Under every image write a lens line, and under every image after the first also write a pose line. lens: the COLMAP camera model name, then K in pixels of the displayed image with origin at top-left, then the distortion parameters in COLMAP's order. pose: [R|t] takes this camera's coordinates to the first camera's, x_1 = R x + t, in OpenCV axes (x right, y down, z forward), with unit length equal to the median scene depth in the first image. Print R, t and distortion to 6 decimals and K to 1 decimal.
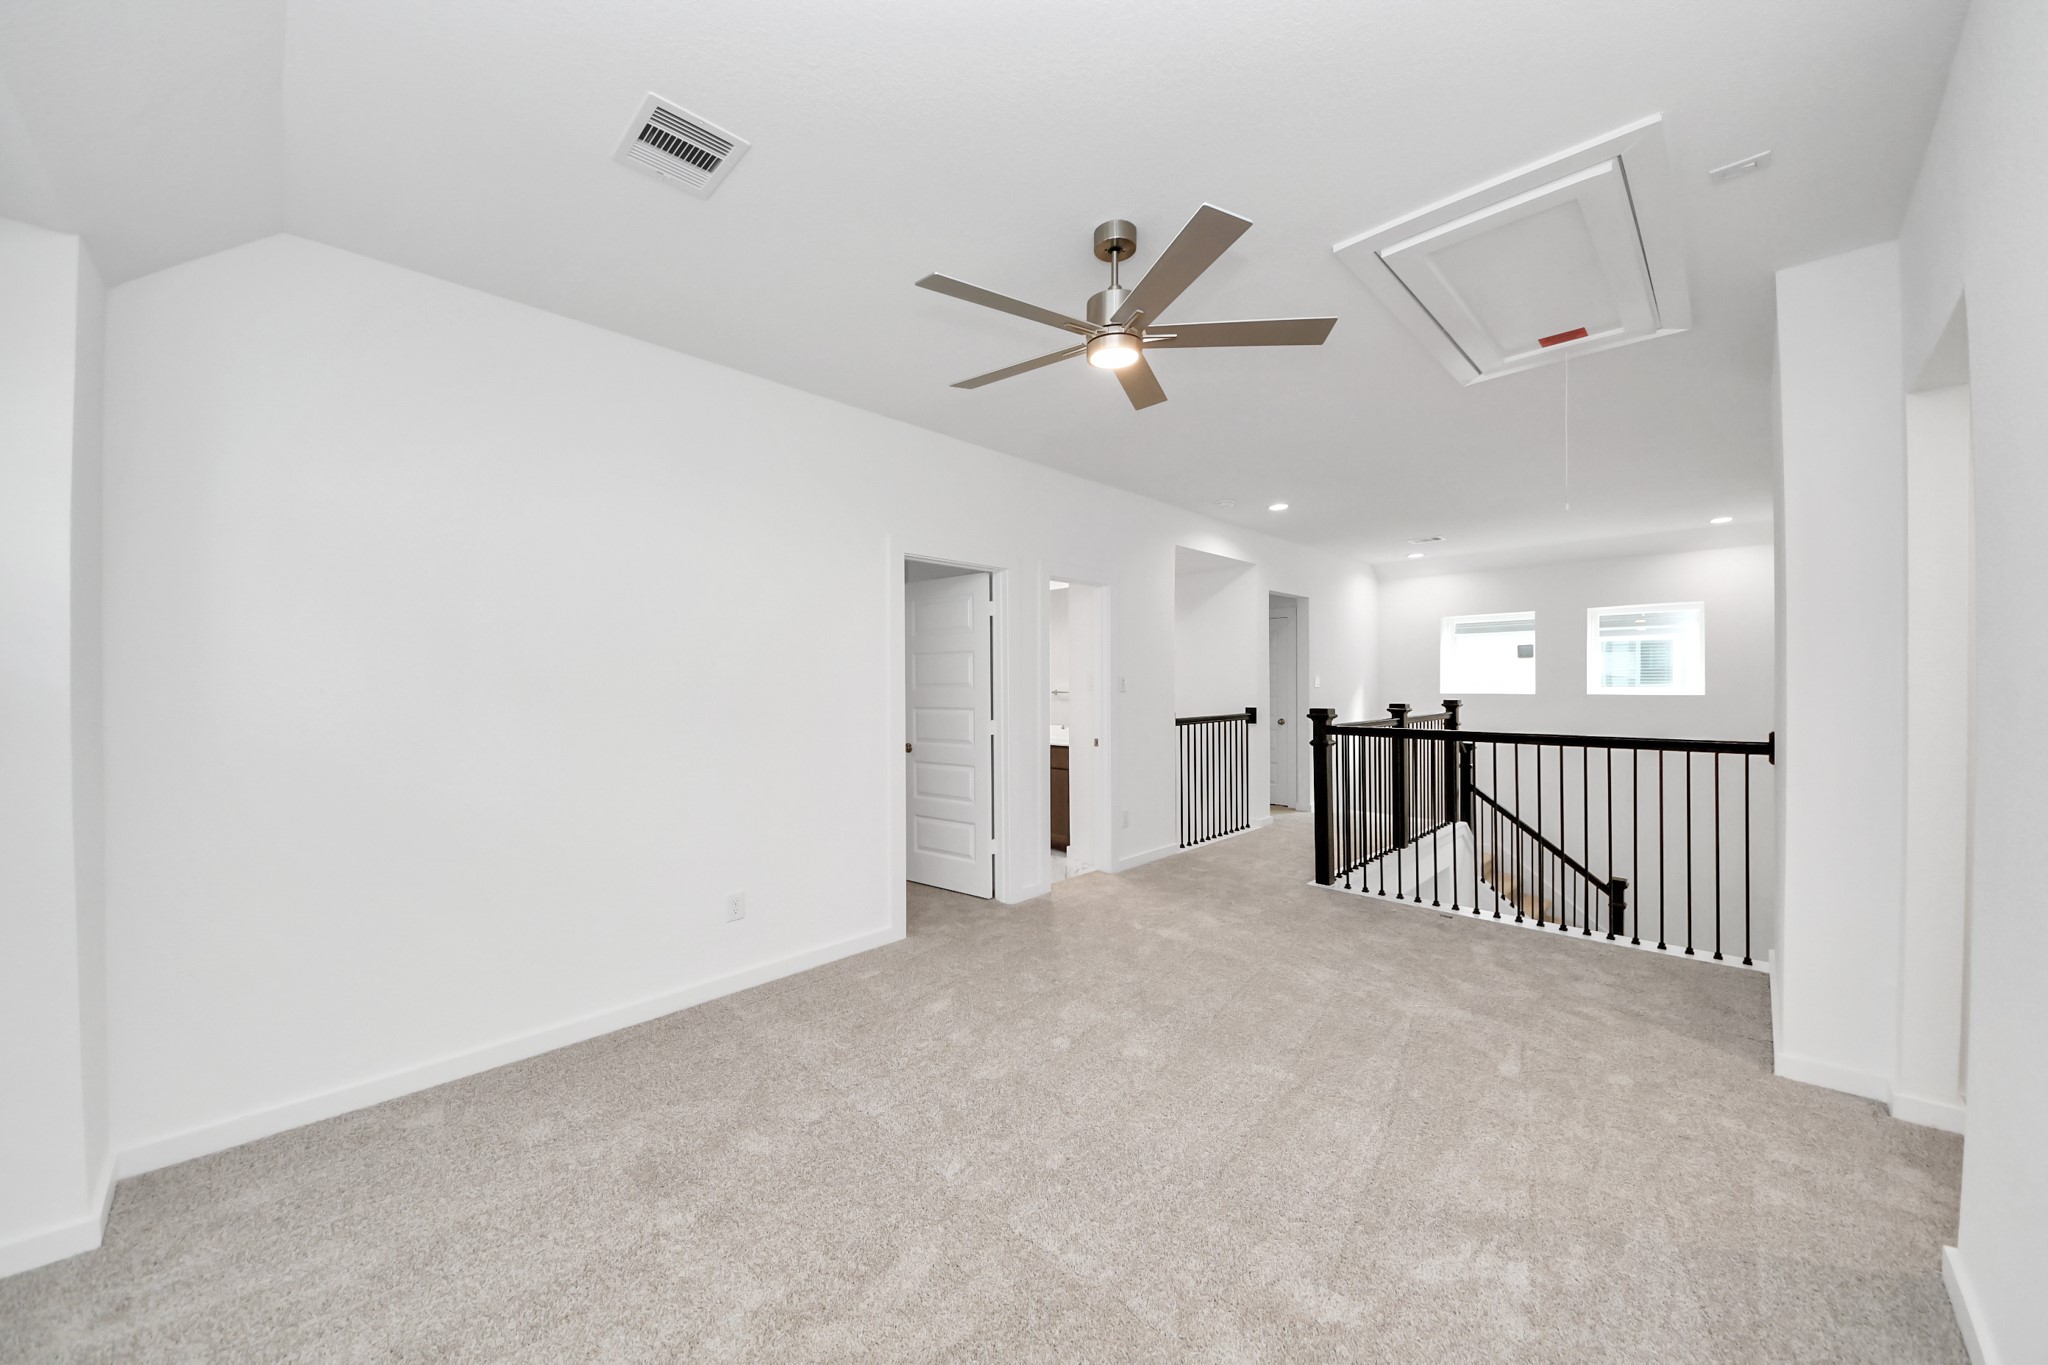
lens RADIAL K [[729.0, 0, 1006.3], [0, 729.0, 686.9], [0, 0, 1]] dist [0.020515, -0.019197]
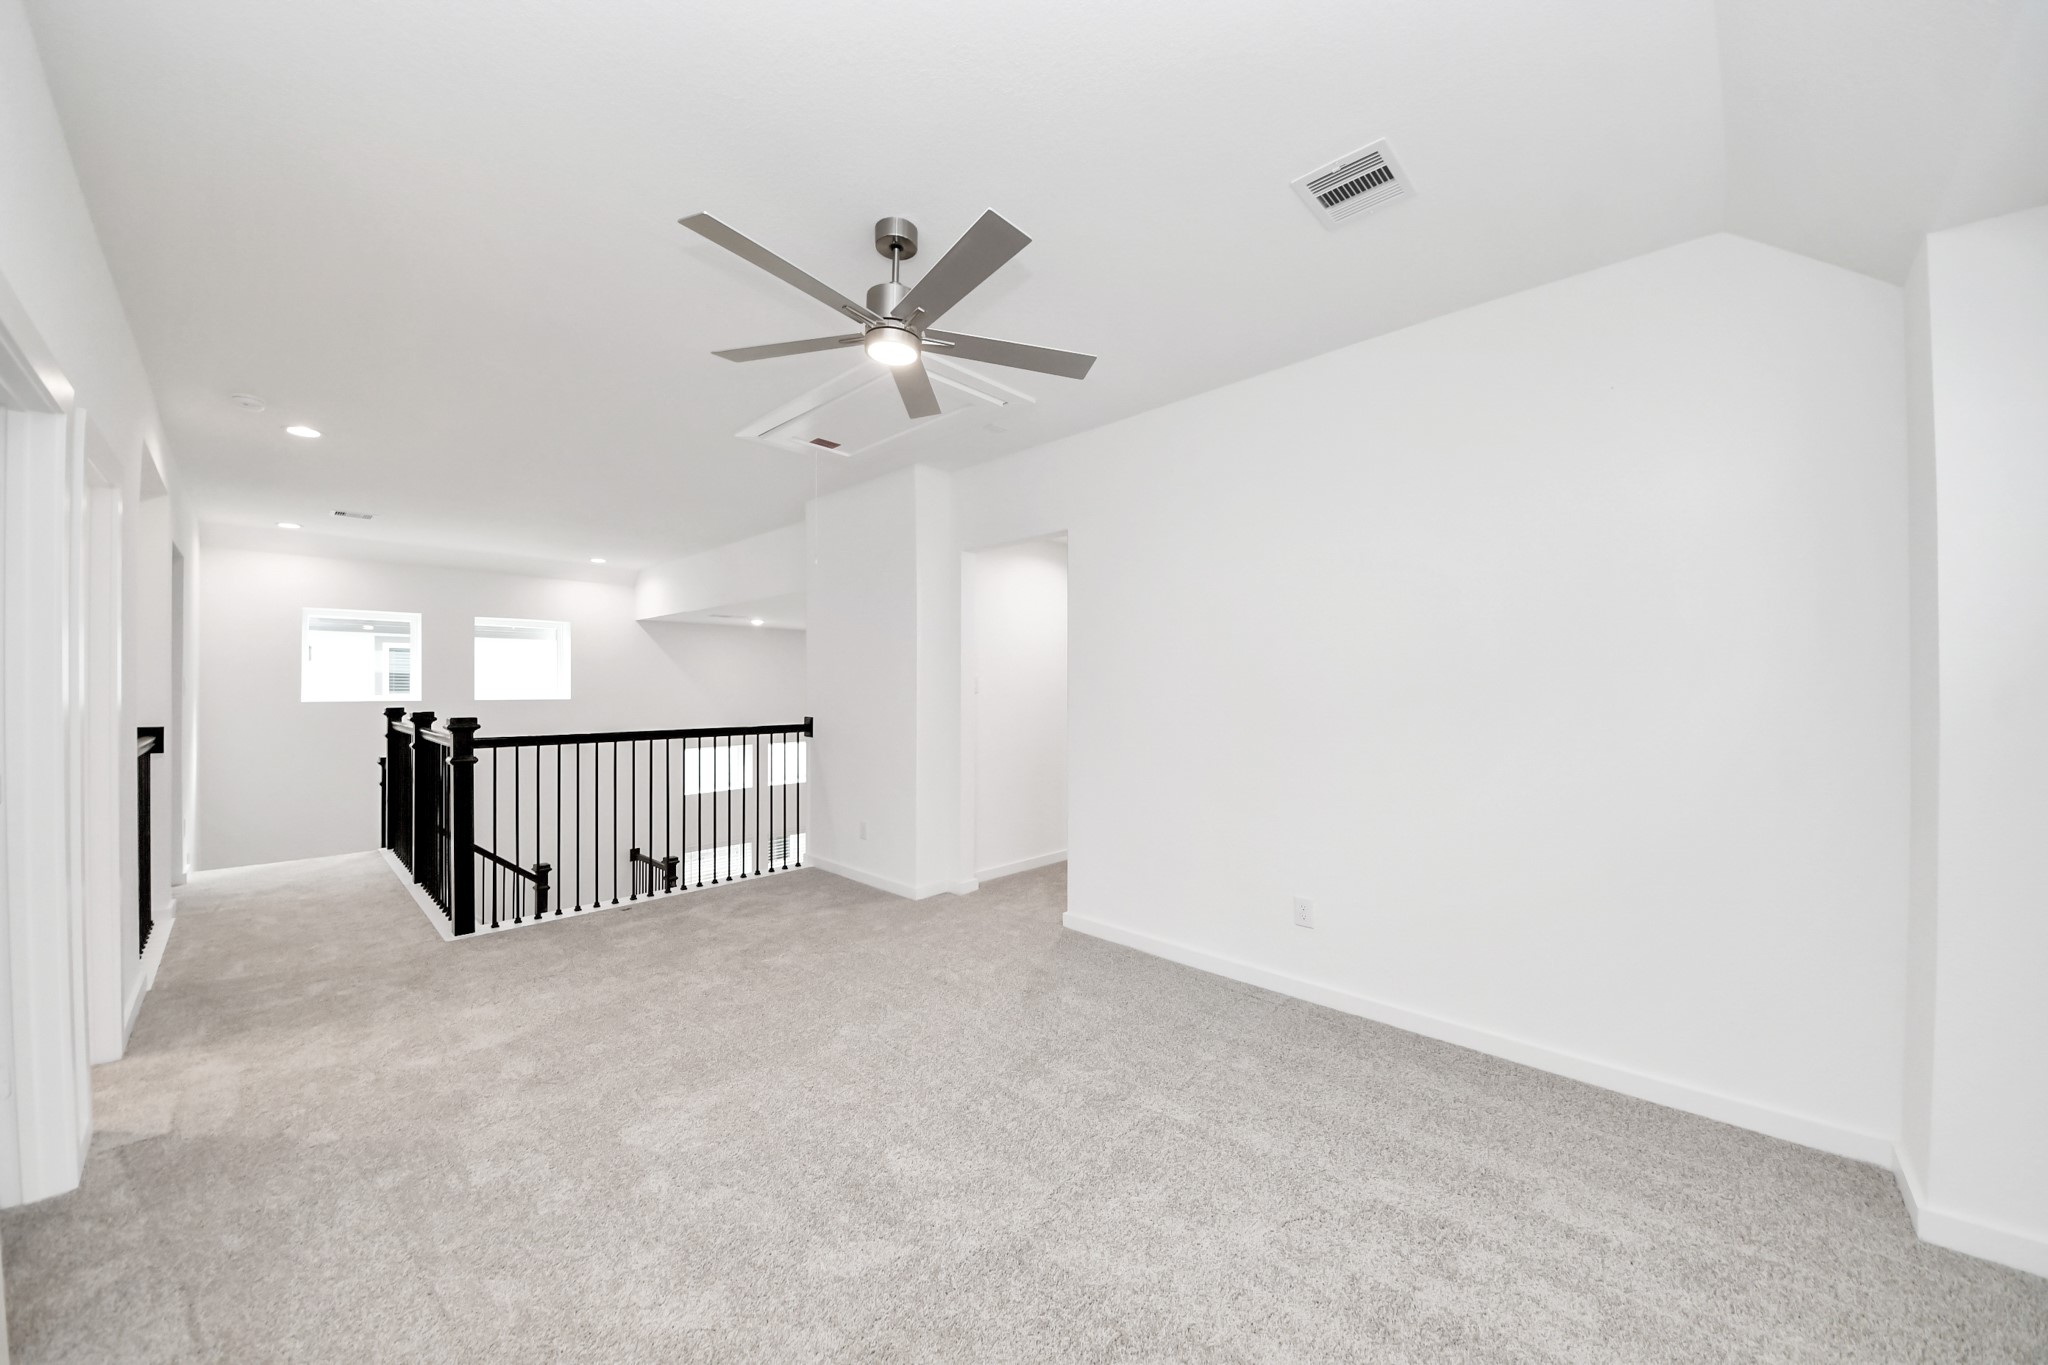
lens RADIAL K [[729.0, 0, 1006.3], [0, 729.0, 686.9], [0, 0, 1]] dist [0.020515, -0.019197]
pose [[-0.037720, 0.004127, 0.999280, -0.431743], [0.005878, 0.999975, -0.003908, 0.002145], [-0.999271, 0.005726, -0.037744, 0.454064]]
